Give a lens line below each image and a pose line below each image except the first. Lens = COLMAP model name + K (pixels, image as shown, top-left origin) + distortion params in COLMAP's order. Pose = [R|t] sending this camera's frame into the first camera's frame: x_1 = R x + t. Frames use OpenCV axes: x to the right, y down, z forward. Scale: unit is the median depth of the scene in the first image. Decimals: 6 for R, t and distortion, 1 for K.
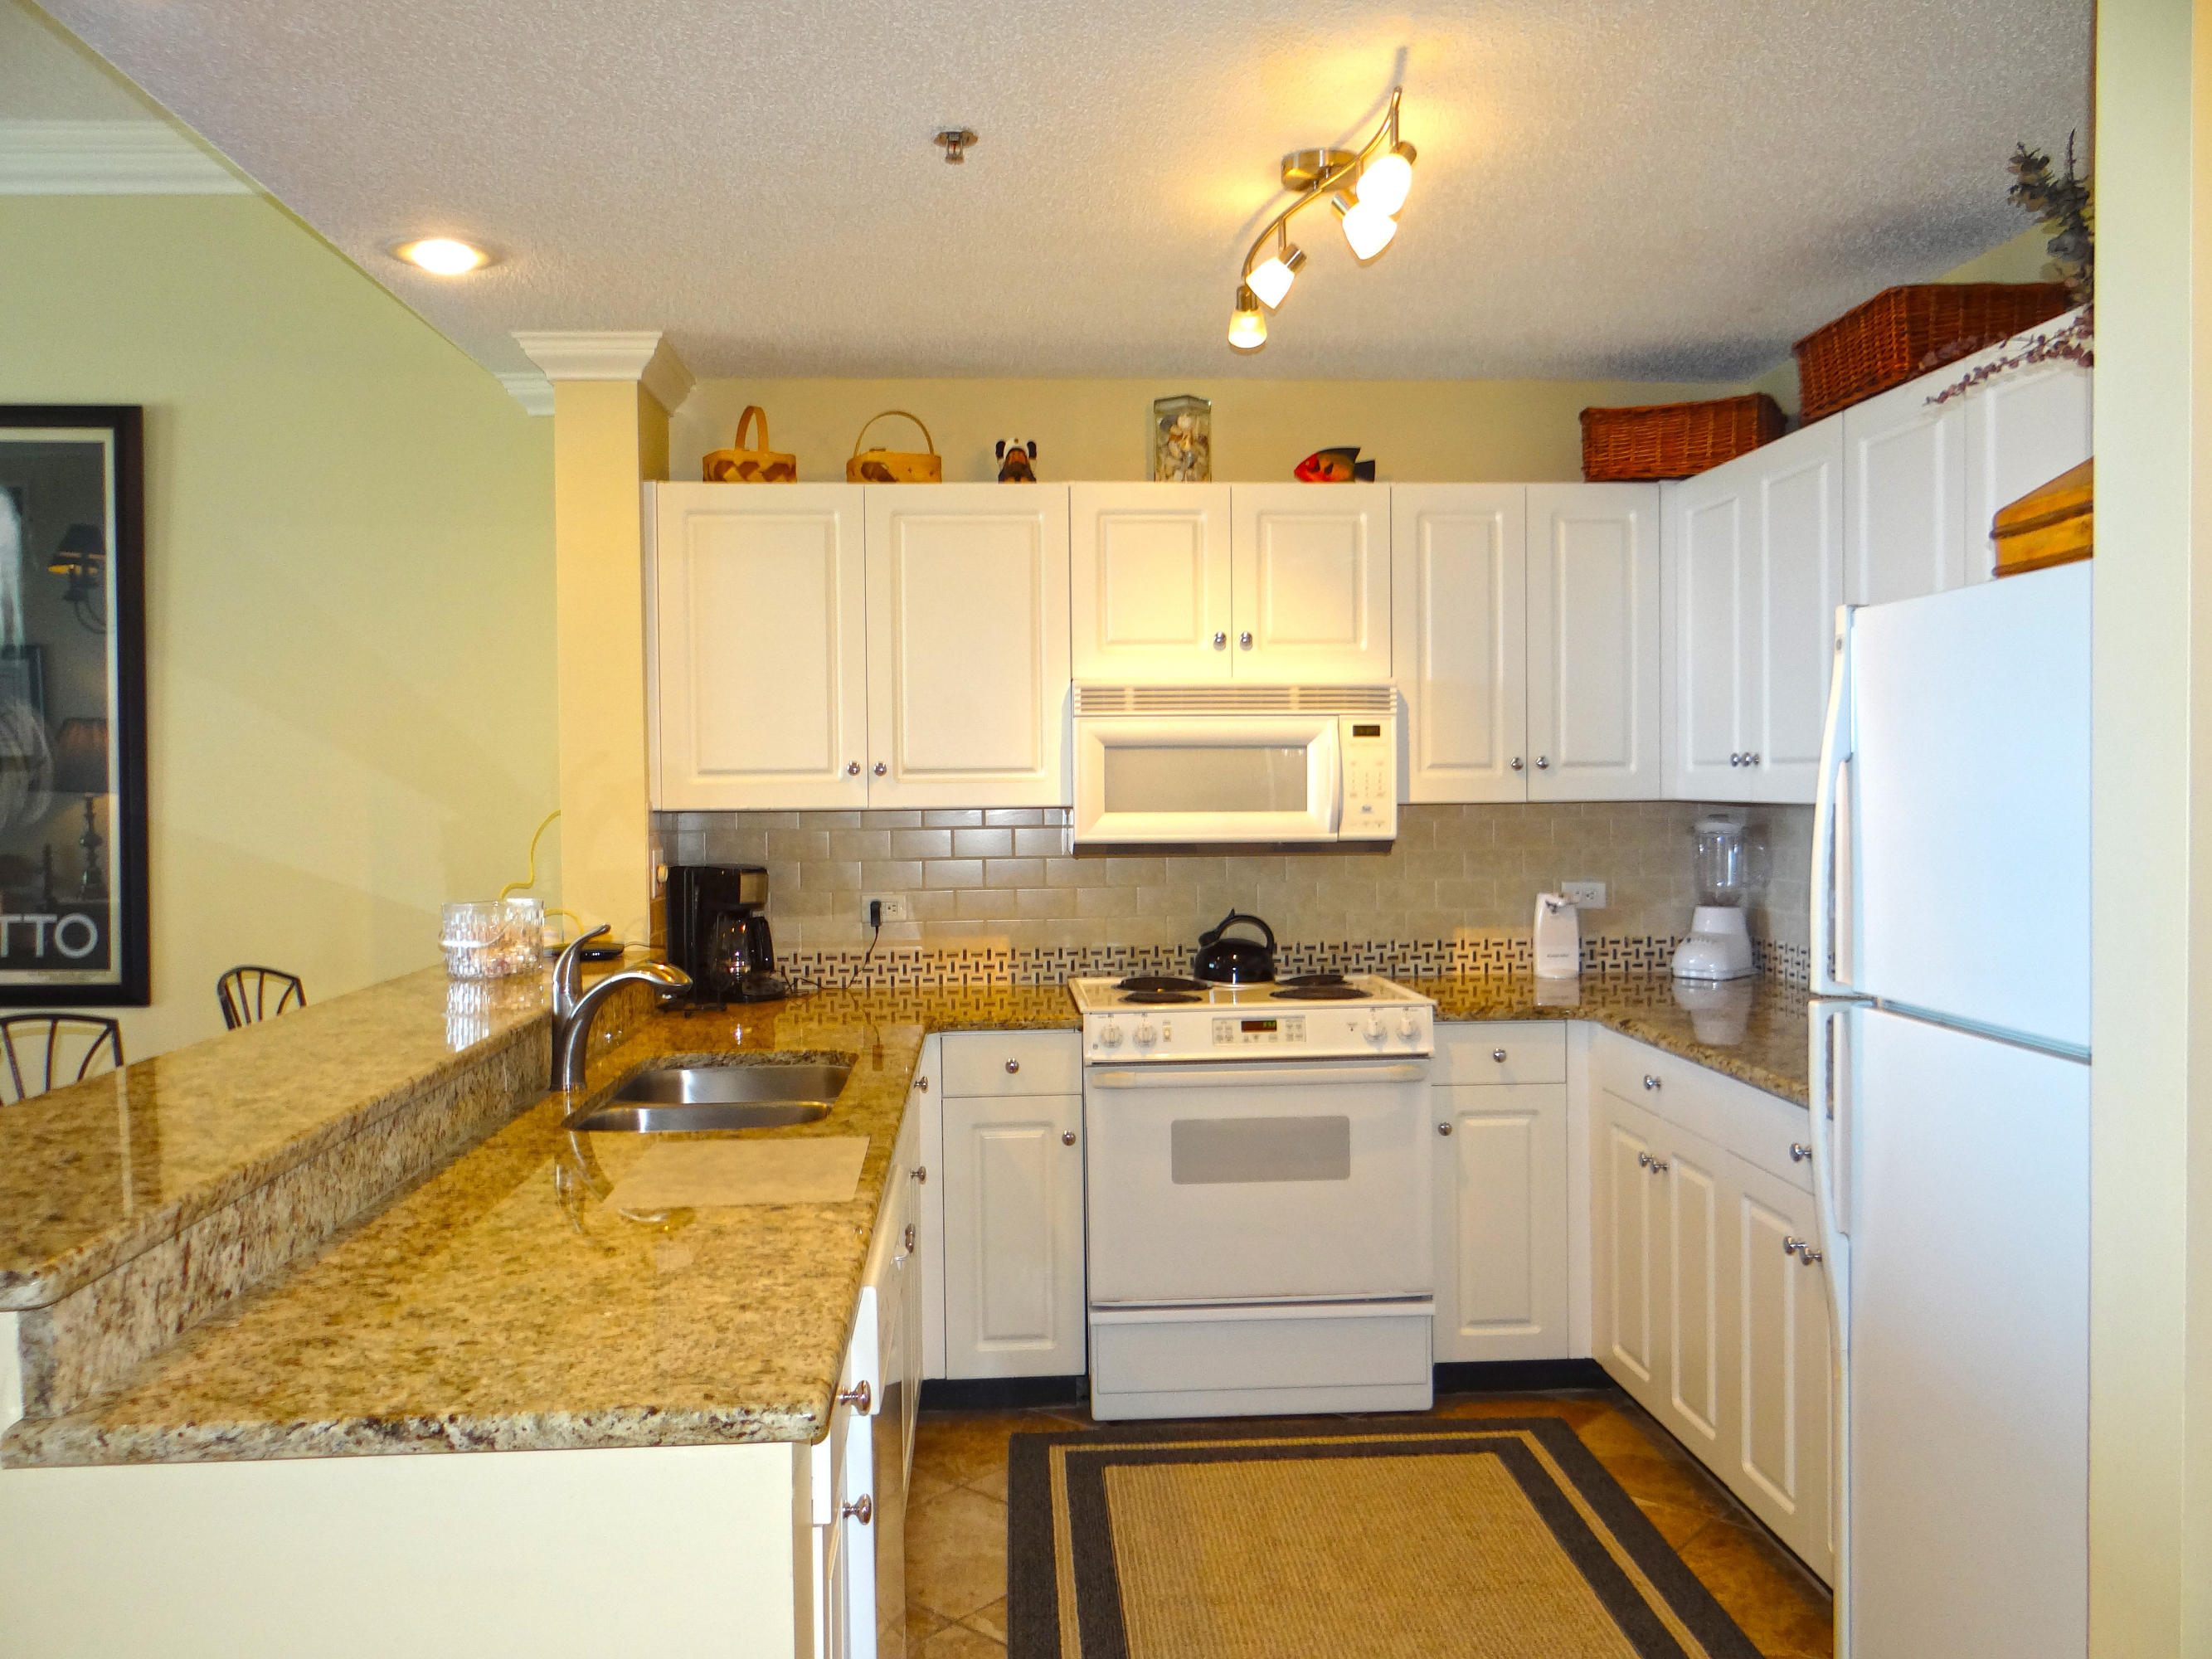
lens RADIAL K [[1753.9, 0, 1106.0], [0, 1753.9, 829.5], [0, 0, 1]] dist [-0.018937, 0.002385]
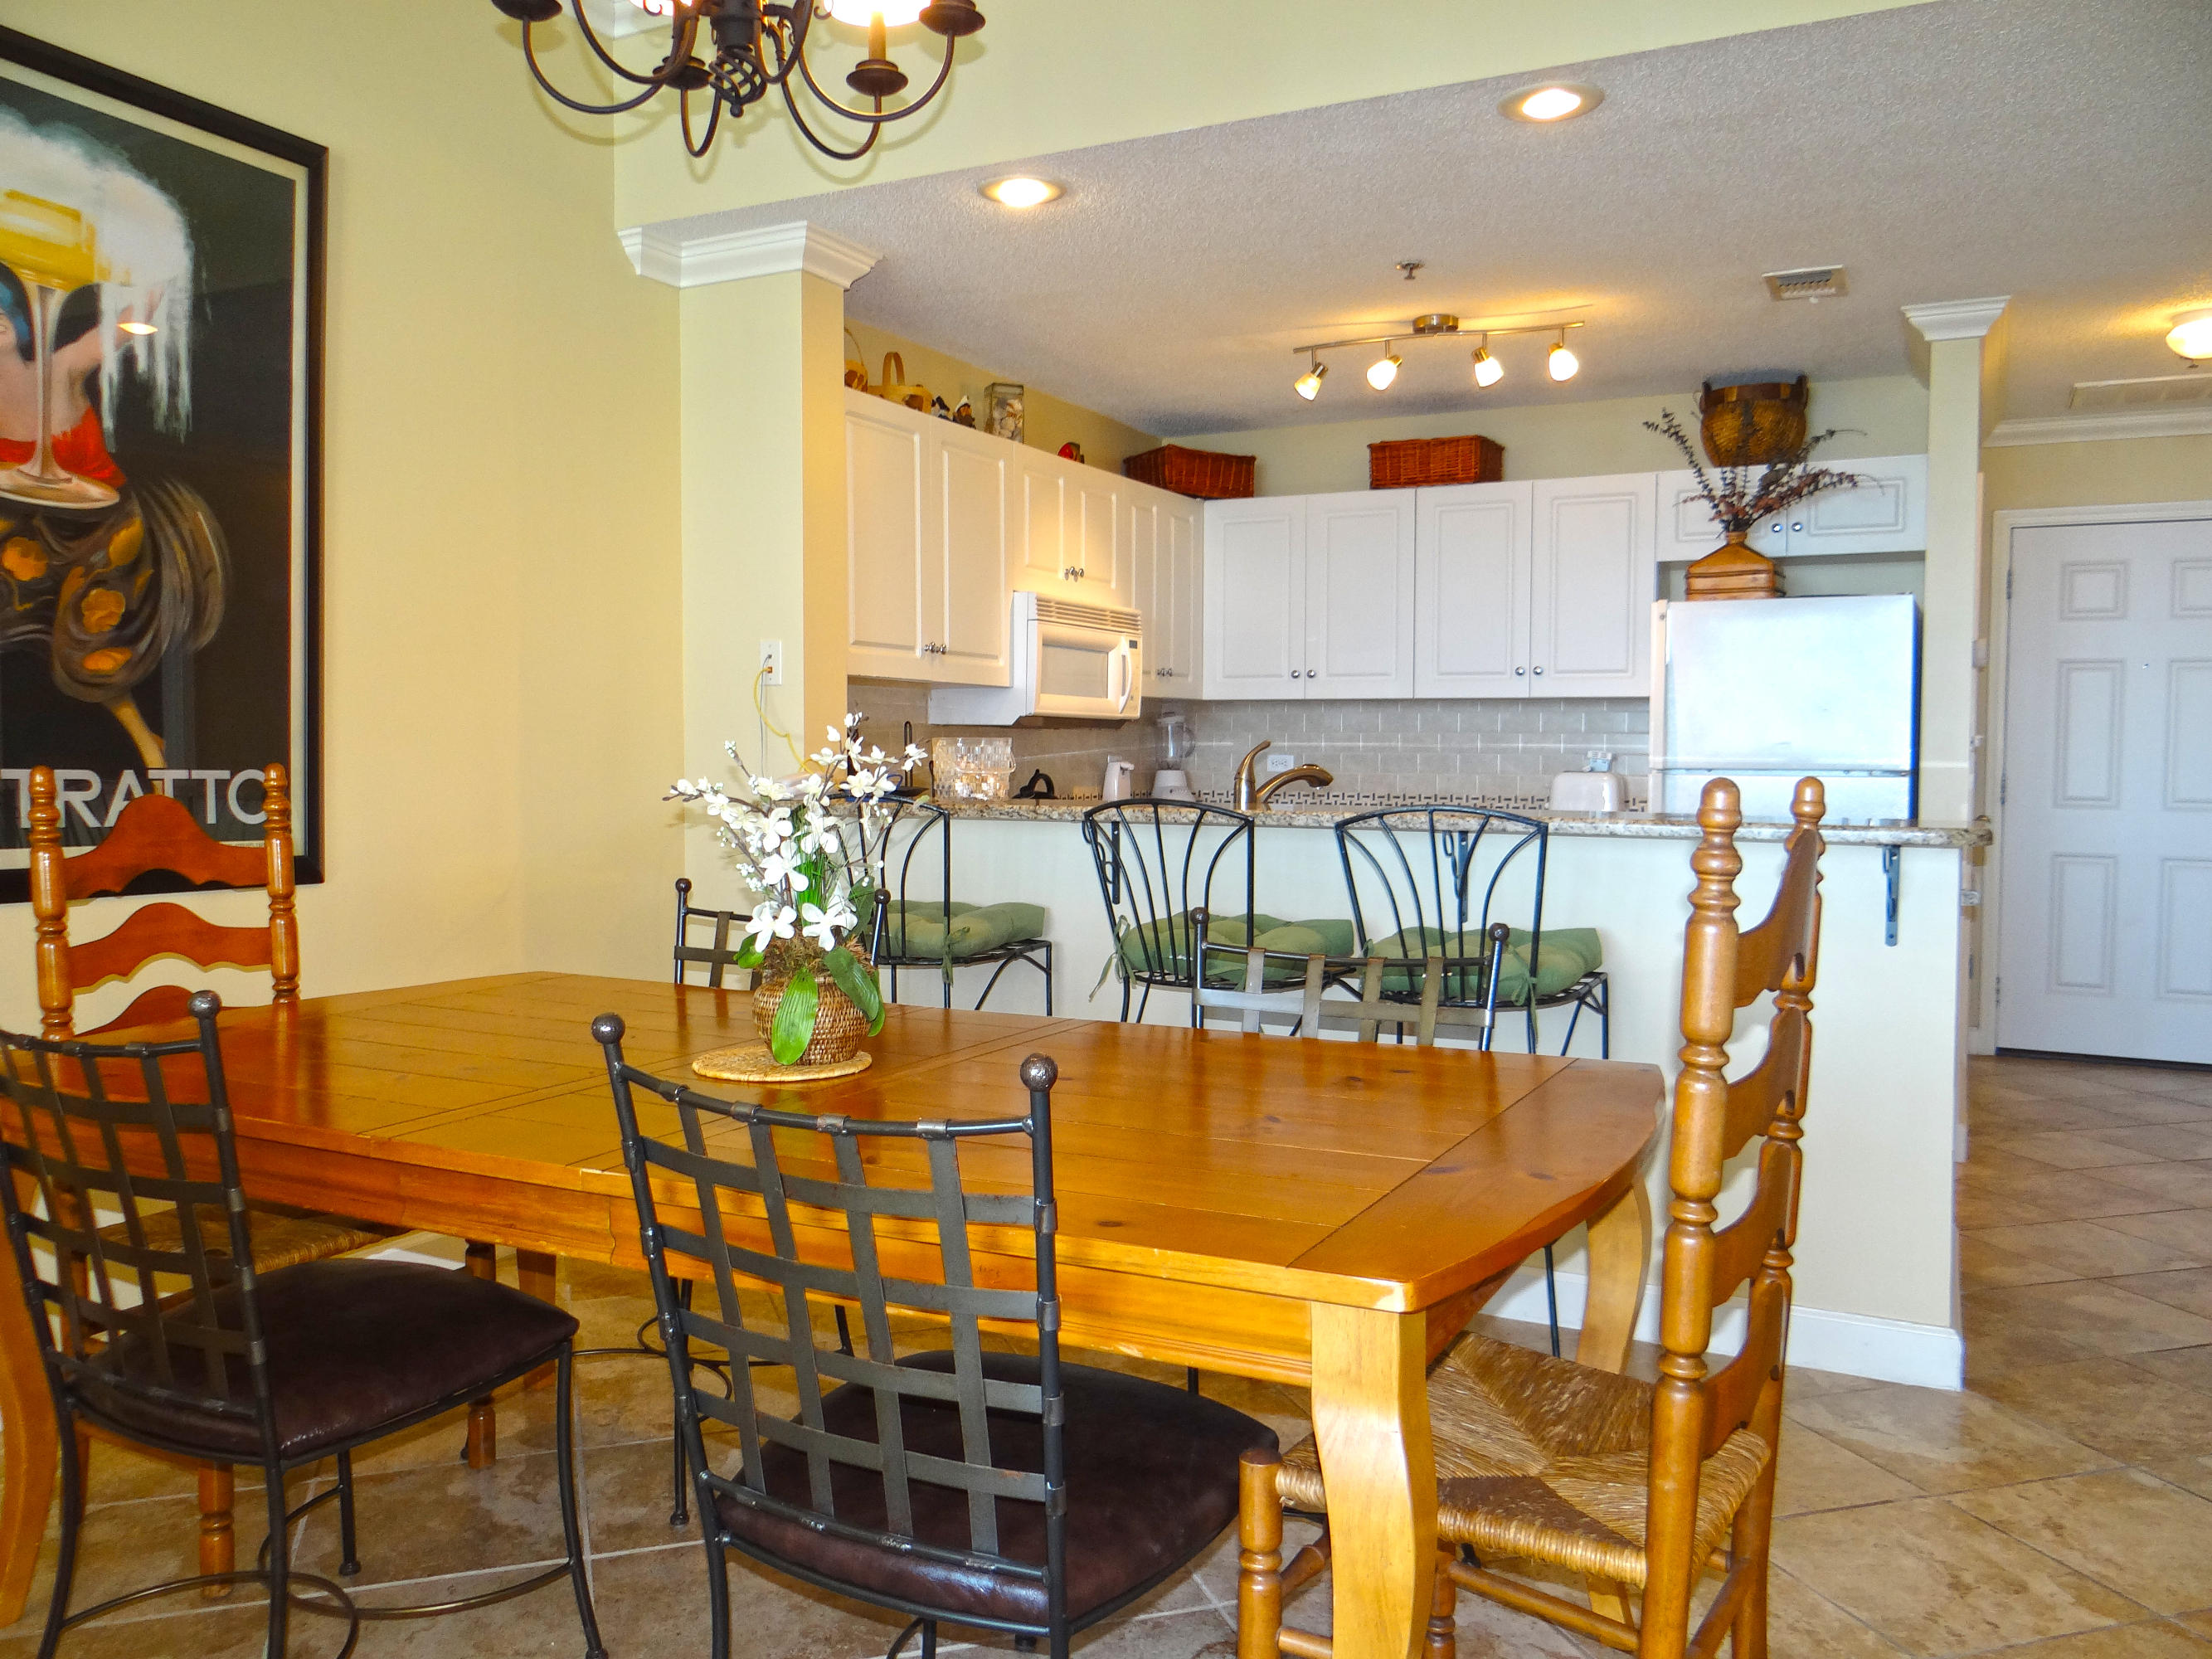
lens RADIAL K [[1753.9, 0, 1106.0], [0, 1753.9, 829.5], [0, 0, 1]] dist [-0.018937, 0.002385]
pose [[0.509094, -0.023405, 0.860392, -1.083816], [0.007821, 0.999715, 0.022567, 0.061653], [-0.860675, -0.004760, 0.509132, 0.267307]]
